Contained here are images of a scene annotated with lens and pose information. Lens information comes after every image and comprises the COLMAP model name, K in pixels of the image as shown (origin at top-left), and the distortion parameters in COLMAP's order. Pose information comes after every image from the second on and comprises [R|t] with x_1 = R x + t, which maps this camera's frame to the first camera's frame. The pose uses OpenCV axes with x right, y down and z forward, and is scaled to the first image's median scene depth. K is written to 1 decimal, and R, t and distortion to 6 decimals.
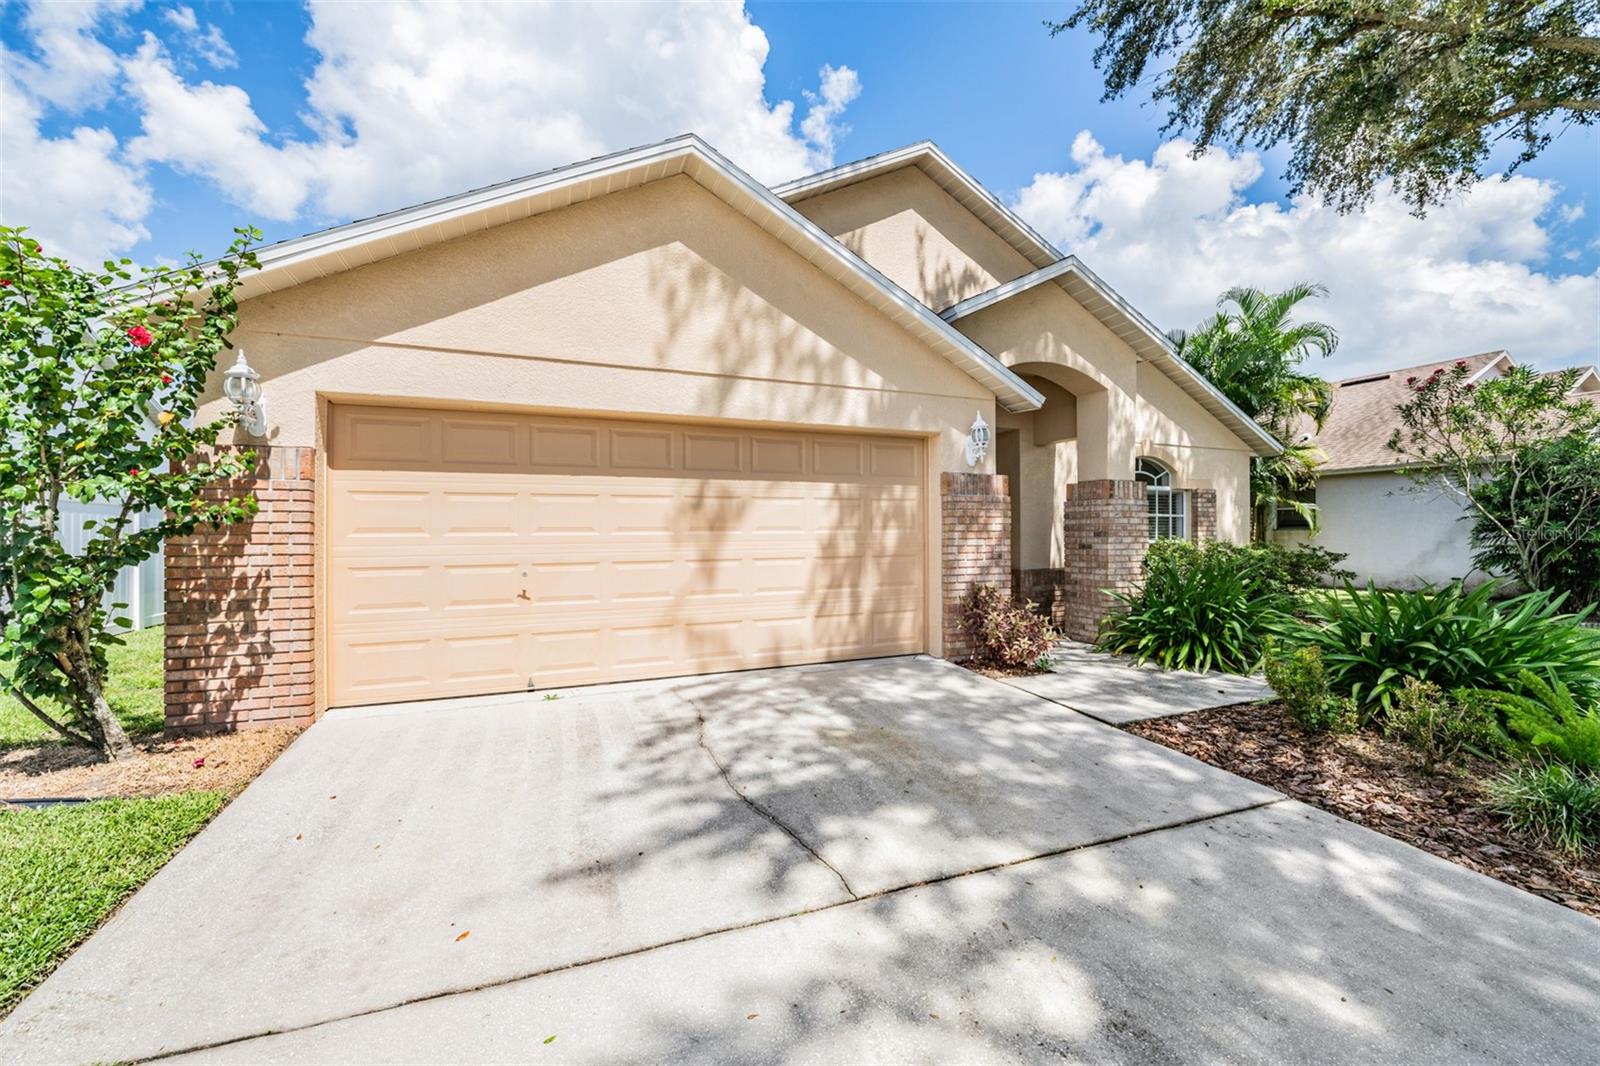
lens RADIAL K [[630.7, 0, 795.4], [0, 630.7, 522.4], [0, 0, 1]] dist [-0.001555, -0.001544]
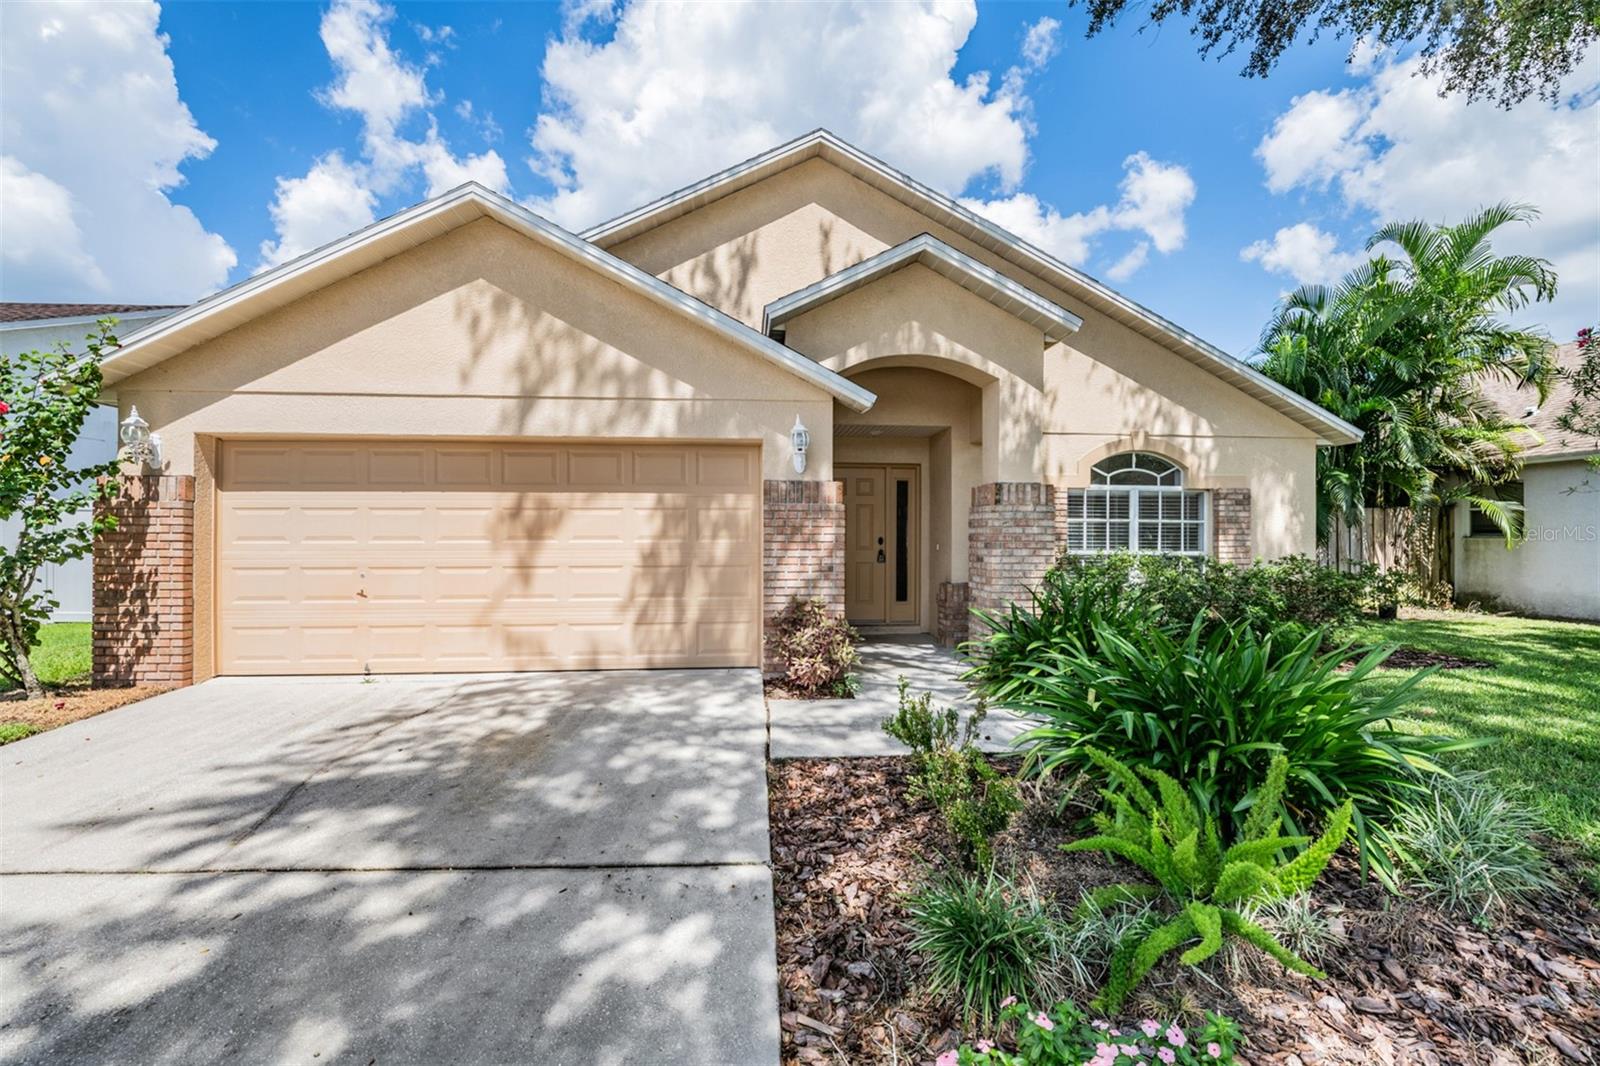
lens RADIAL K [[630.7, 0, 787.0], [0, 630.7, 520.9], [0, 0, 1]] dist [-0.001555, -0.001544]
pose [[0.951296, 0.000651, -0.308278, 0.586777], [-0.000627, 1.000000, 0.000180, -0.018337], [0.308278, 0.000022, 0.951296, 0.098608]]
